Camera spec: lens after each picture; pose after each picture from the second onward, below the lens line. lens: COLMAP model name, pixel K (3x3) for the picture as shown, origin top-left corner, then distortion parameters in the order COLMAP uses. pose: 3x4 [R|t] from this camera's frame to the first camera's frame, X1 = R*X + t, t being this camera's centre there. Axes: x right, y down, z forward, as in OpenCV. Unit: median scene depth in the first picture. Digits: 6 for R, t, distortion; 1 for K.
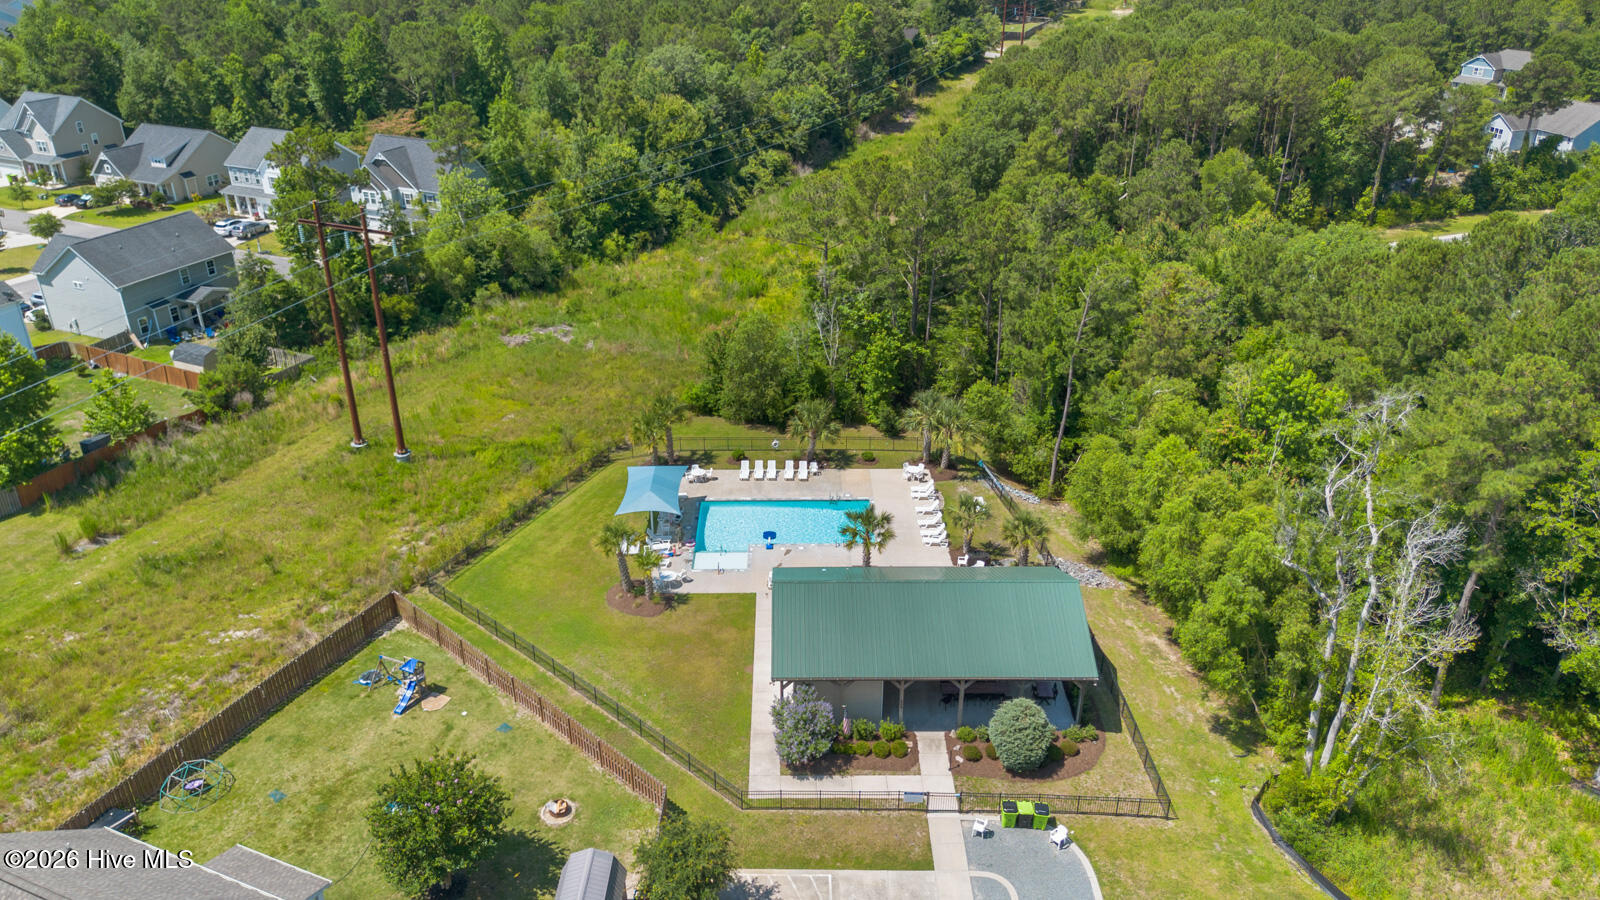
lens RADIAL K [[1176.4, 0, 800.0], [0, 1176.4, 450.0], [0, 0, 1]] dist [0.092052, -0.099177]
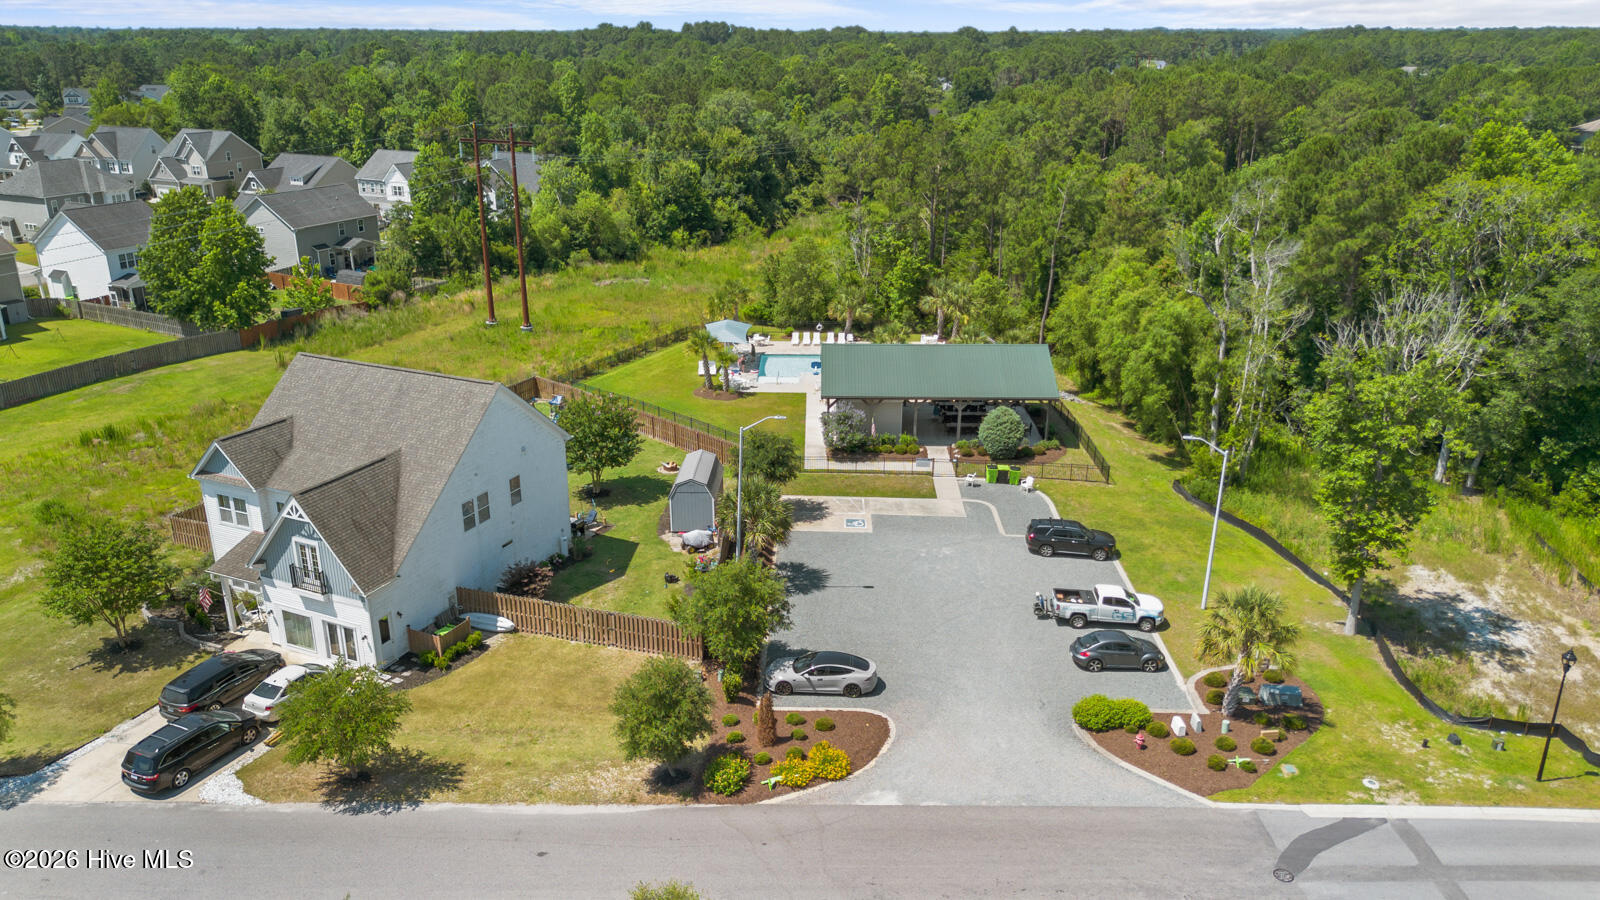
lens RADIAL K [[1176.4, 0, 800.0], [0, 1176.4, 450.0], [0, 0, 1]] dist [0.092052, -0.099177]
pose [[0.999640, 0.009744, -0.024982, -0.005970], [-0.012513, 0.993493, -0.113200, 0.181895], [0.023716, 0.113472, 0.993258, -0.157193]]
